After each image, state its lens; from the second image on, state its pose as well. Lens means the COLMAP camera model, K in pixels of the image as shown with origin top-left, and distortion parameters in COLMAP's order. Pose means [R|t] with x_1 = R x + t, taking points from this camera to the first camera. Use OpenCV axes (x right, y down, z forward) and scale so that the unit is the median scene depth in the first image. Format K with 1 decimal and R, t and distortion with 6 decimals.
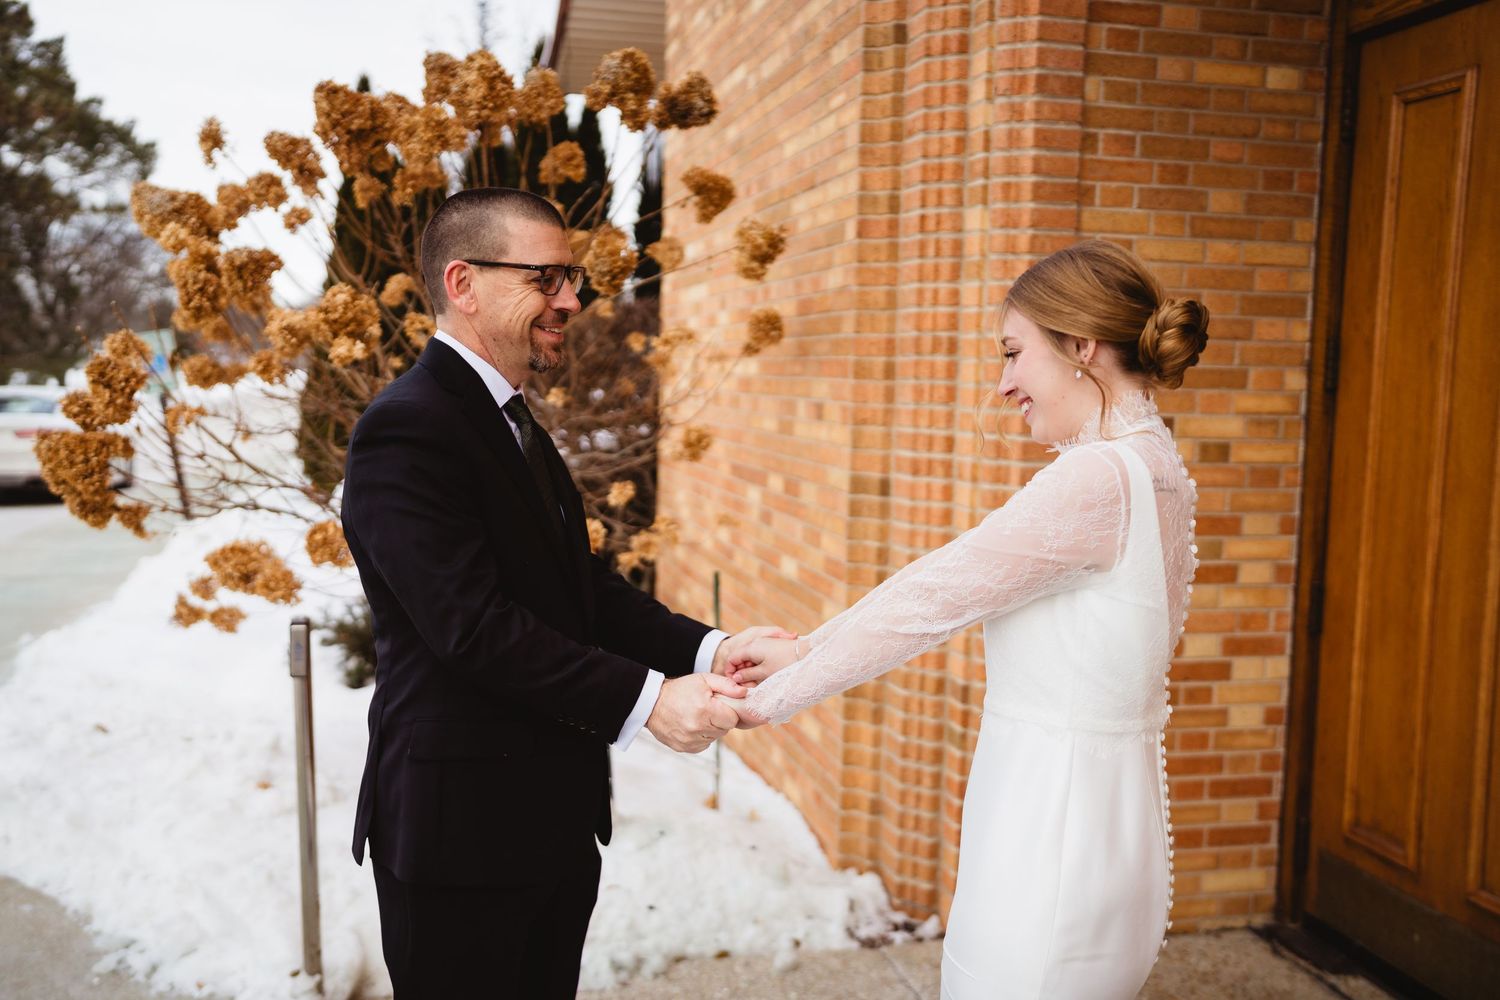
lens RADIAL K [[1434.6, 0, 763.4], [0, 1434.6, 489.8], [0, 0, 1]] dist [-0.040958, 0.157565]
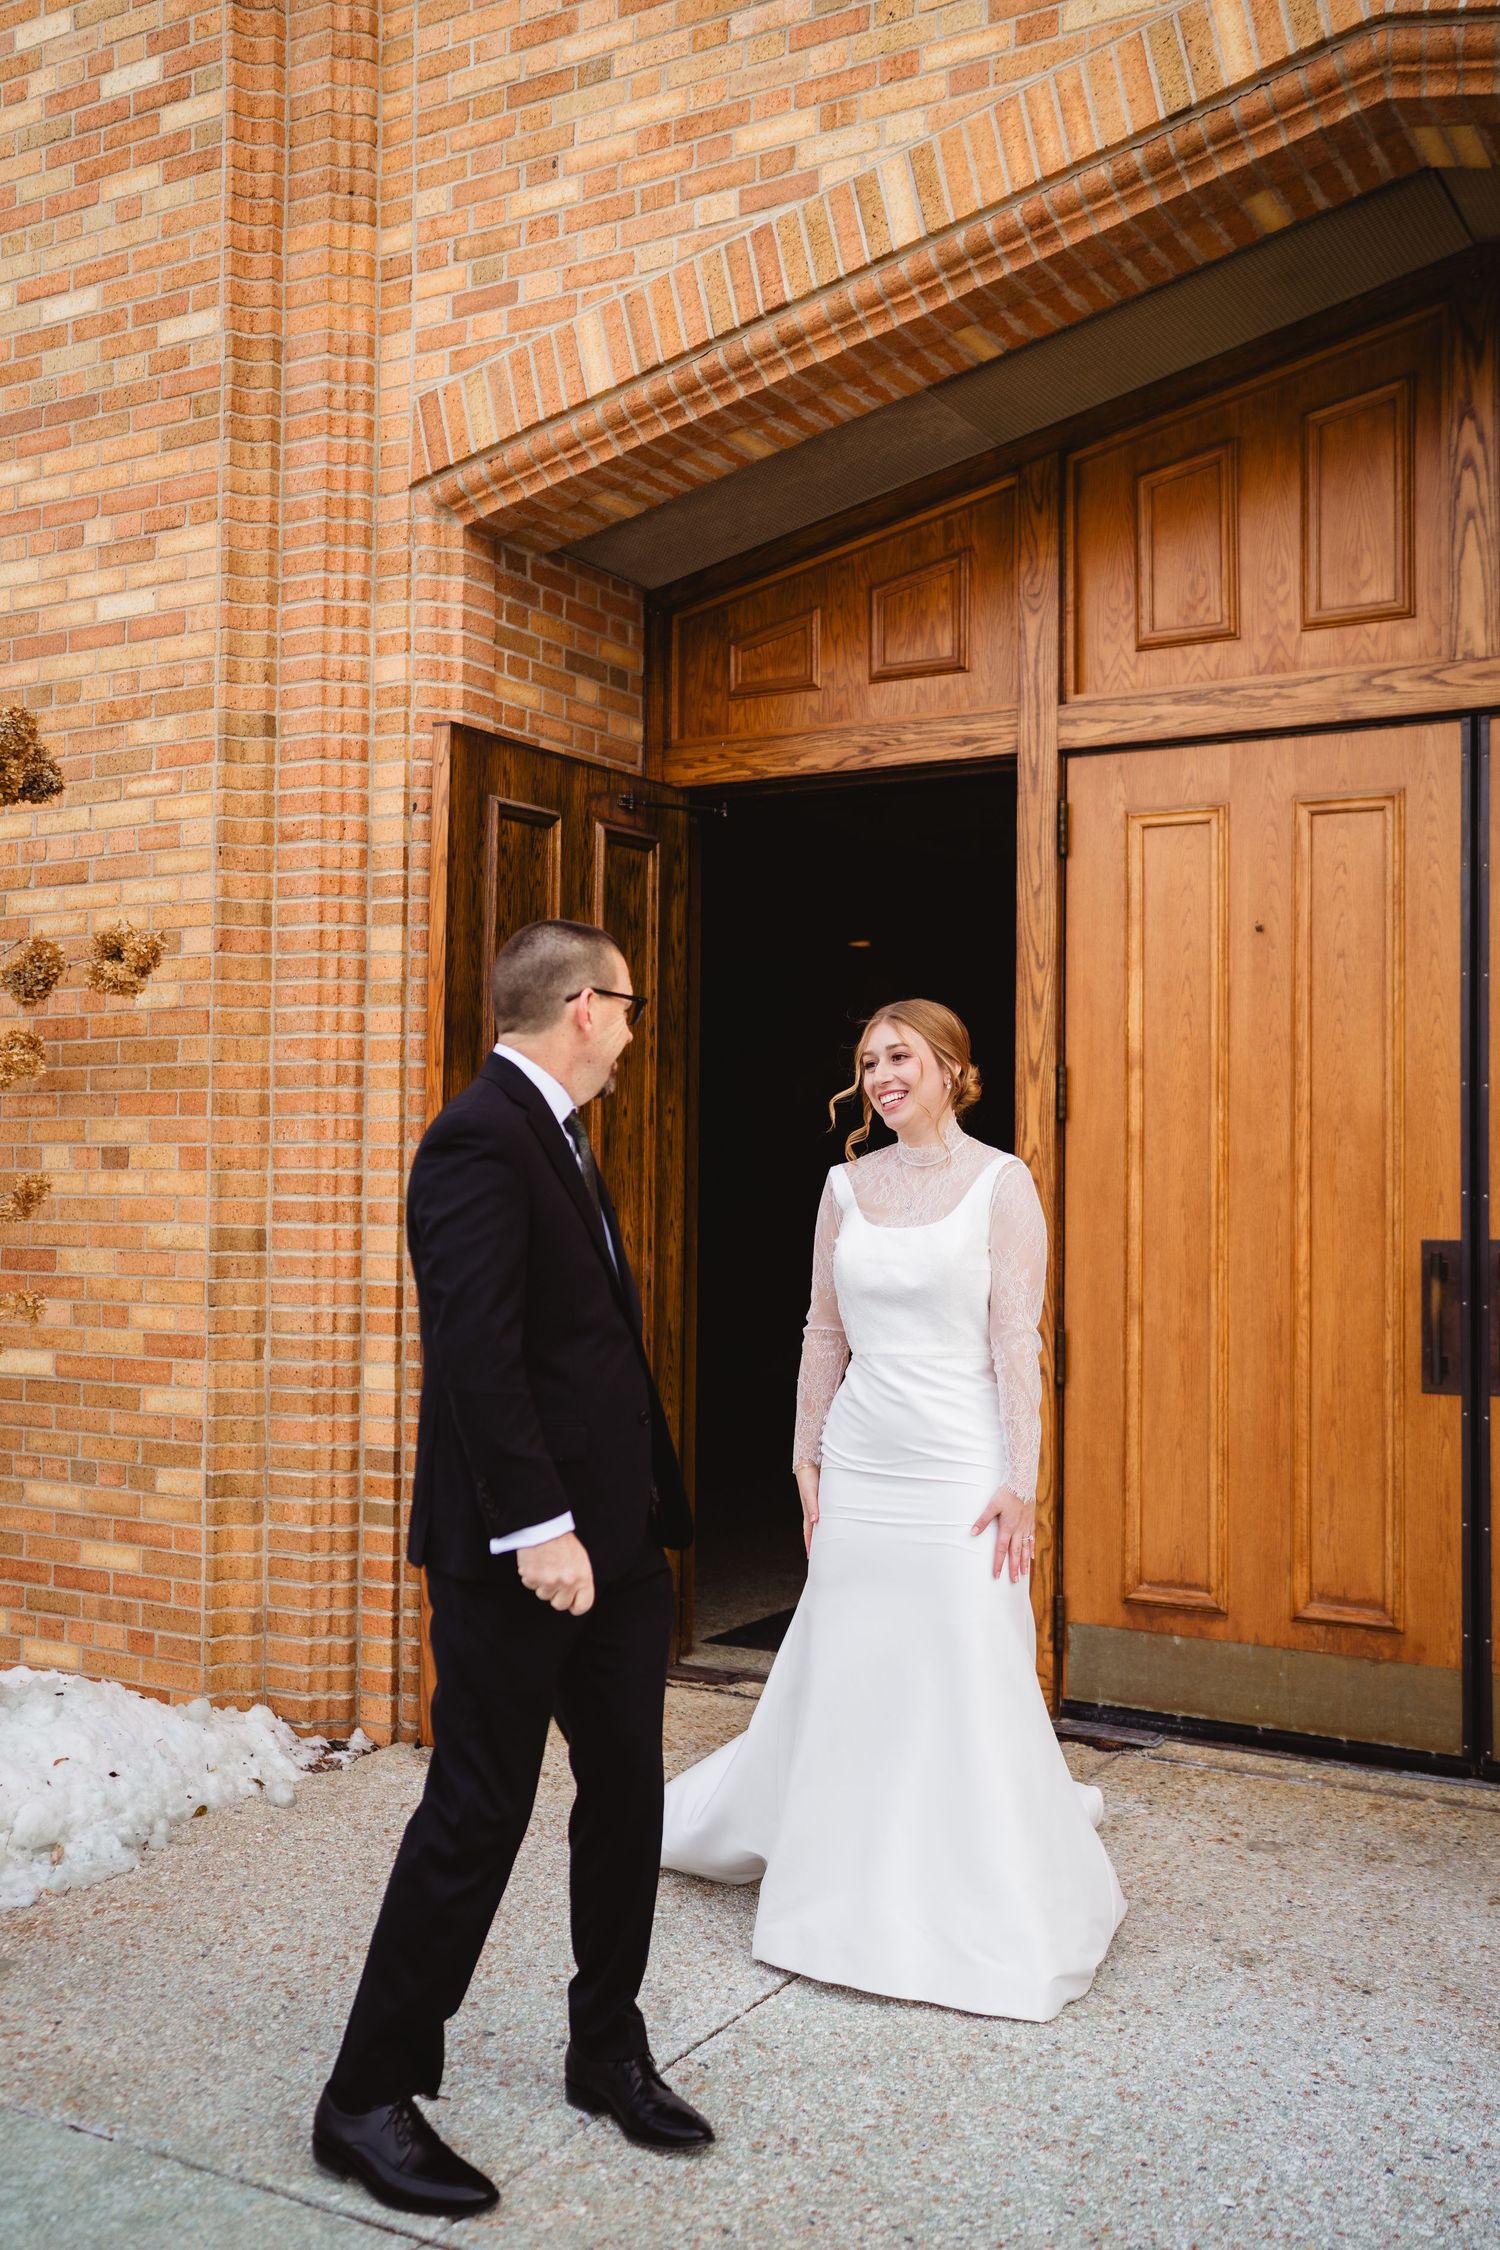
lens RADIAL K [[2151.9, 0, 746.9], [0, 2151.9, 1107.7], [0, 0, 1]] dist [-0.040958, 0.157565]
pose [[0.694067, -0.001919, 0.719908, -0.675210], [0.070548, 0.995365, -0.065363, 0.025147], [-0.716445, 0.096155, 0.690985, -0.110350]]
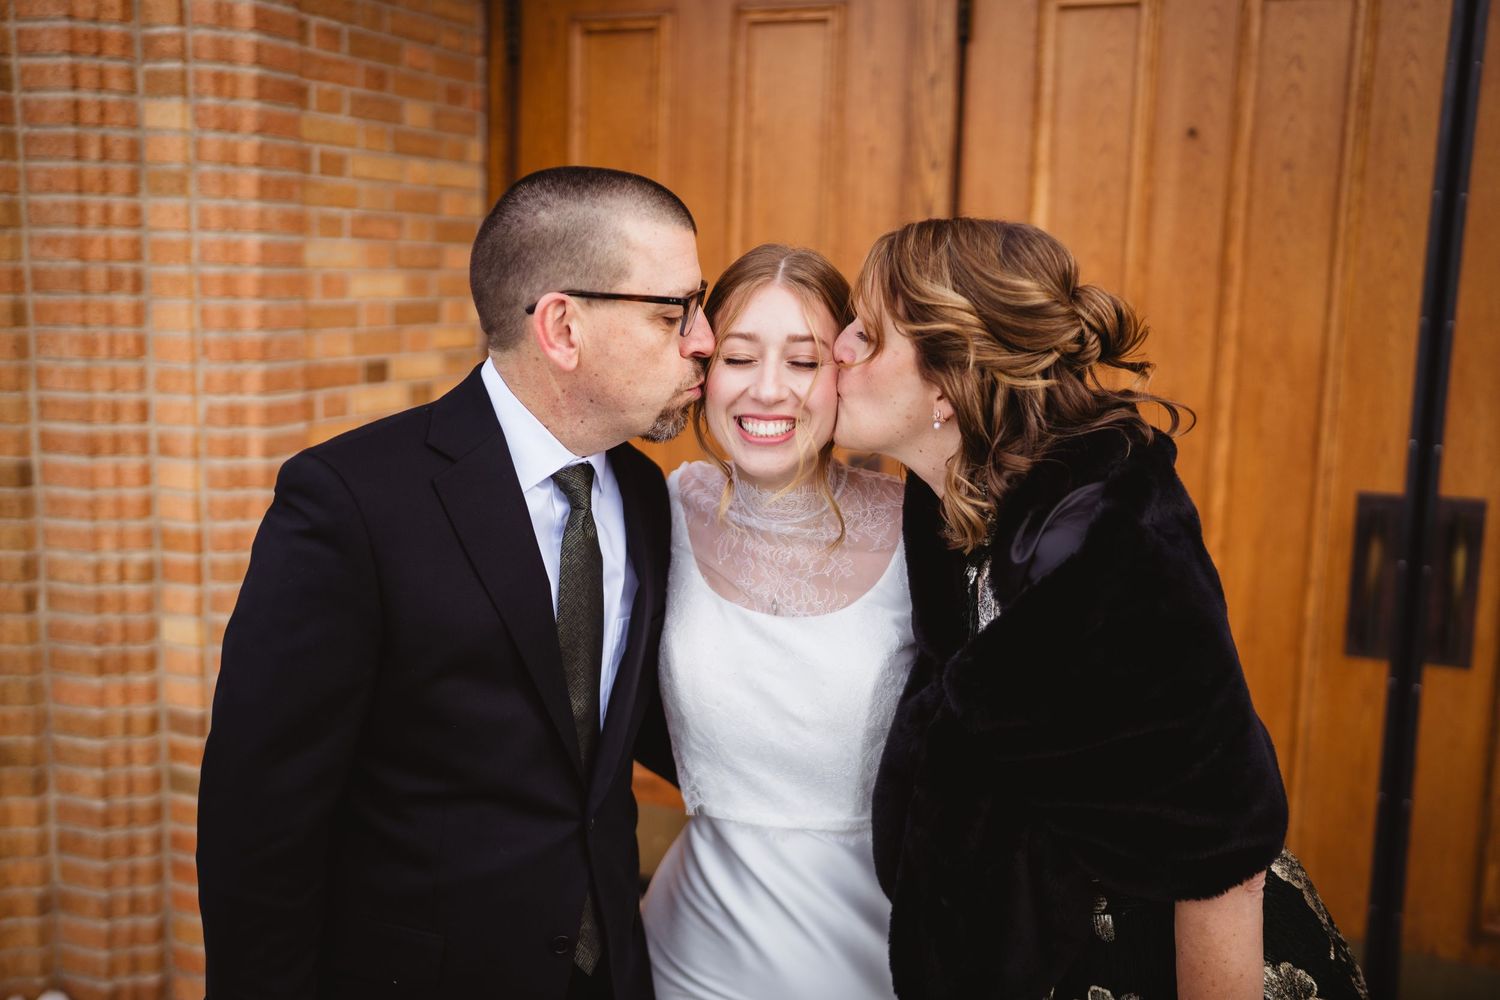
lens RADIAL K [[1409.7, 0, 779.7], [0, 1409.7, 466.5], [0, 0, 1]] dist [0.002720, 0.074817]
pose [[0.611102, -0.120527, 0.782322, -0.257676], [0.057079, 0.992476, 0.108317, -0.065576], [-0.789491, -0.021539, 0.613384, 0.273523]]
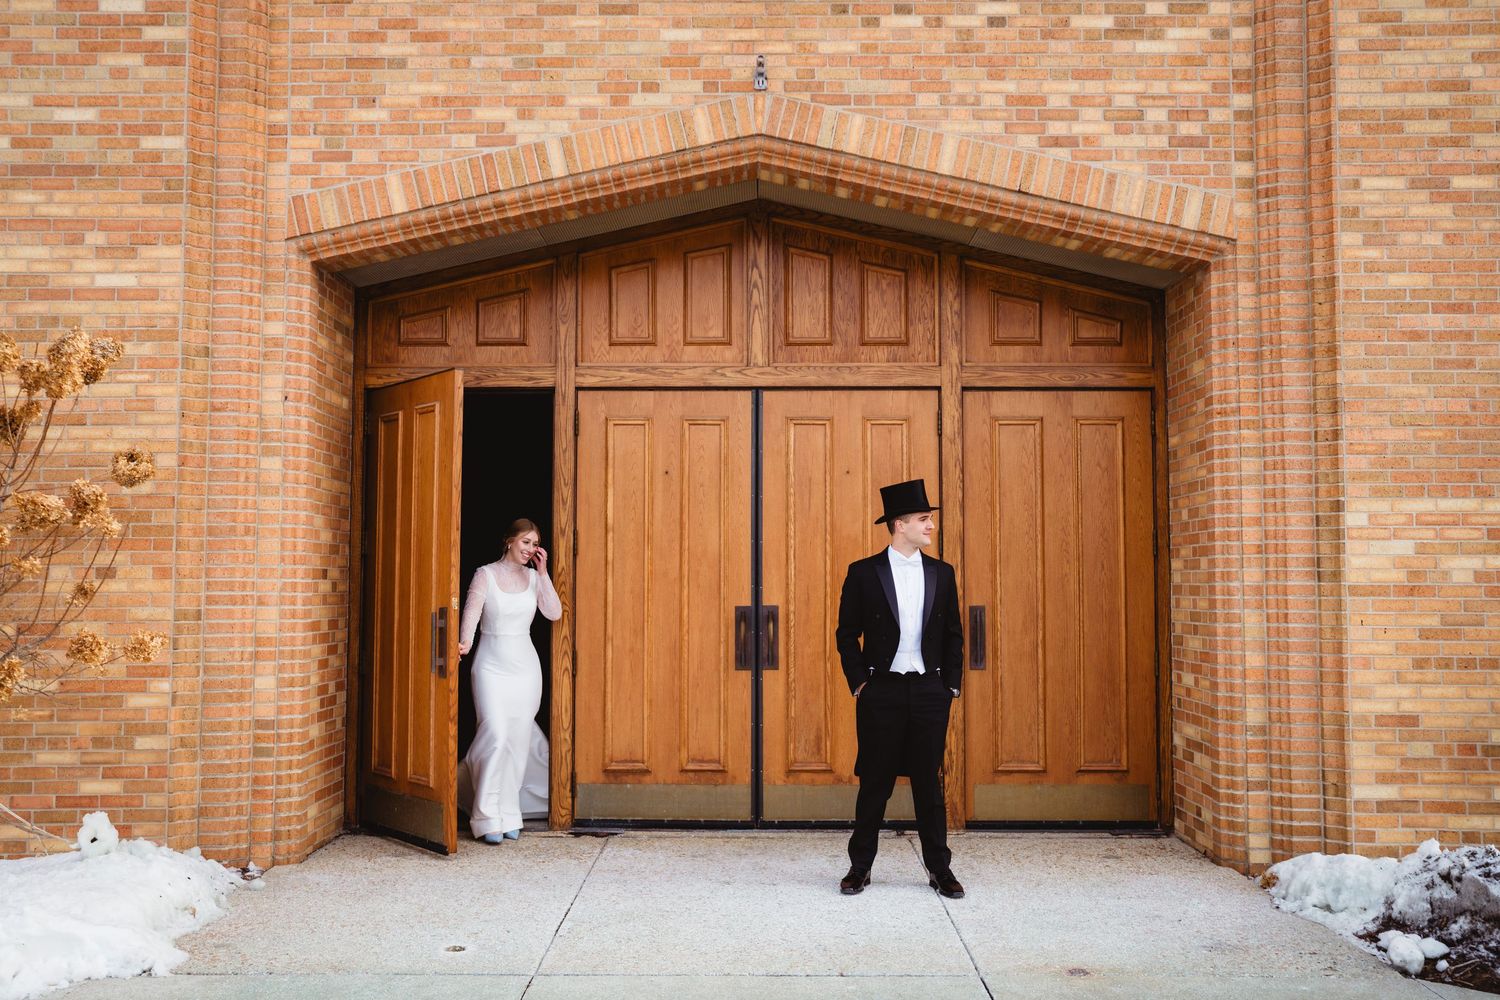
lens RADIAL K [[1434.6, 0, 763.4], [0, 1434.6, 489.8], [0, 0, 1]] dist [-0.040958, 0.157565]
pose [[0.246852, 0.039294, 0.968256, -1.453908], [0.086415, 0.994304, -0.062382, 0.014838], [-0.965192, 0.099071, 0.242051, -0.056610]]
